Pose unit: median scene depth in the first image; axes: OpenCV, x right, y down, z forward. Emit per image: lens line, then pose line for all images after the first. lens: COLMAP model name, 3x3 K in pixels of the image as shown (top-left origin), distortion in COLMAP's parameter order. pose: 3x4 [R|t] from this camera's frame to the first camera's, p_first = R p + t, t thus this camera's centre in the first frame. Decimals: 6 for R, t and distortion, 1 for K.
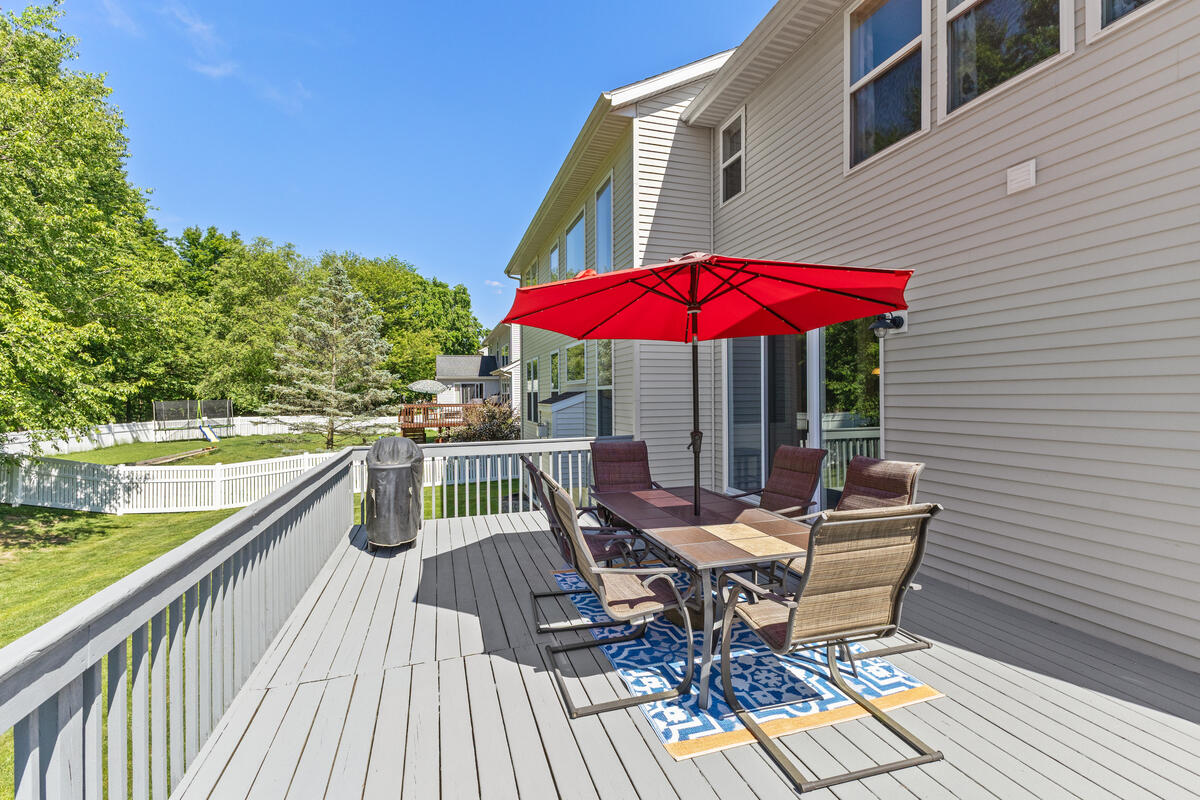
lens RADIAL K [[518.4, 0, 589.1], [0, 518.4, 393.7], [0, 0, 1]] dist [0.010104, -0.001684]
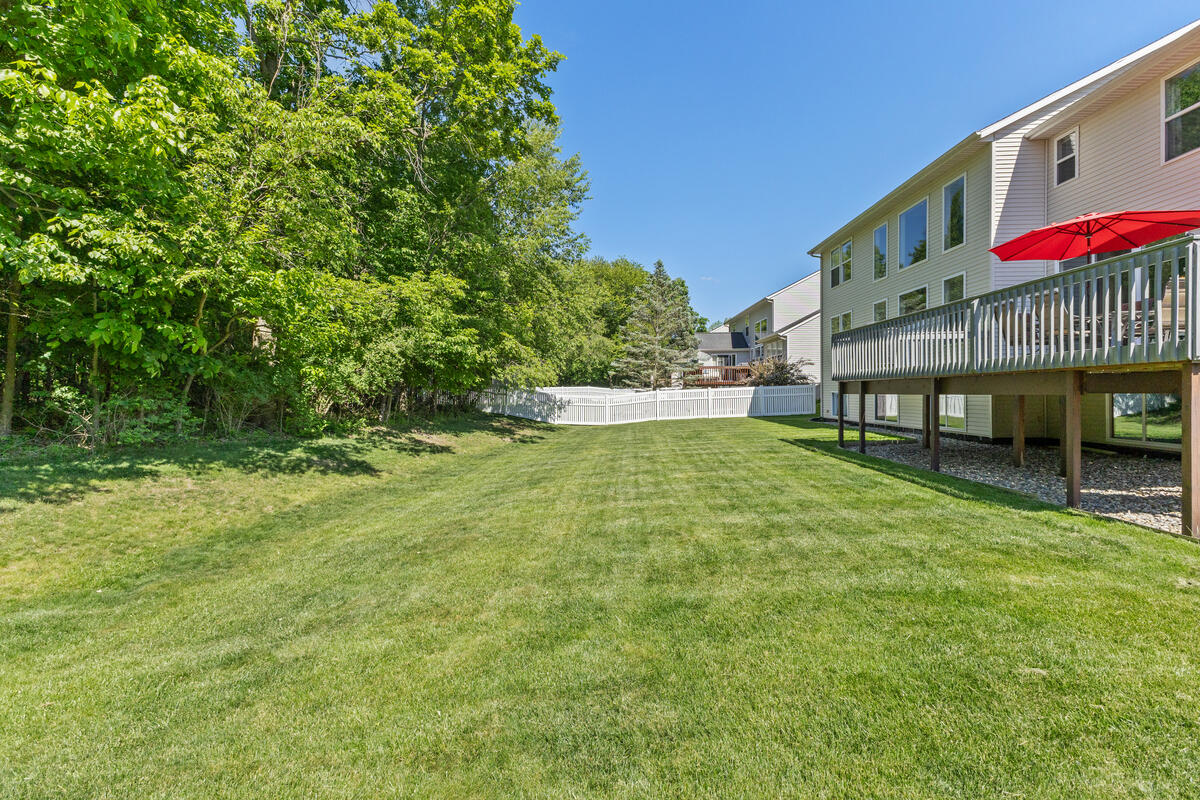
lens RADIAL K [[518.4, 0, 615.1], [0, 518.4, 370.0], [0, 0, 1]] dist [0.010104, -0.001684]
pose [[0.946326, -0.001469, -0.323210, -0.515916], [-0.009091, 0.999473, -0.031159, 0.261534], [0.323085, 0.032425, 0.945814, -0.941124]]
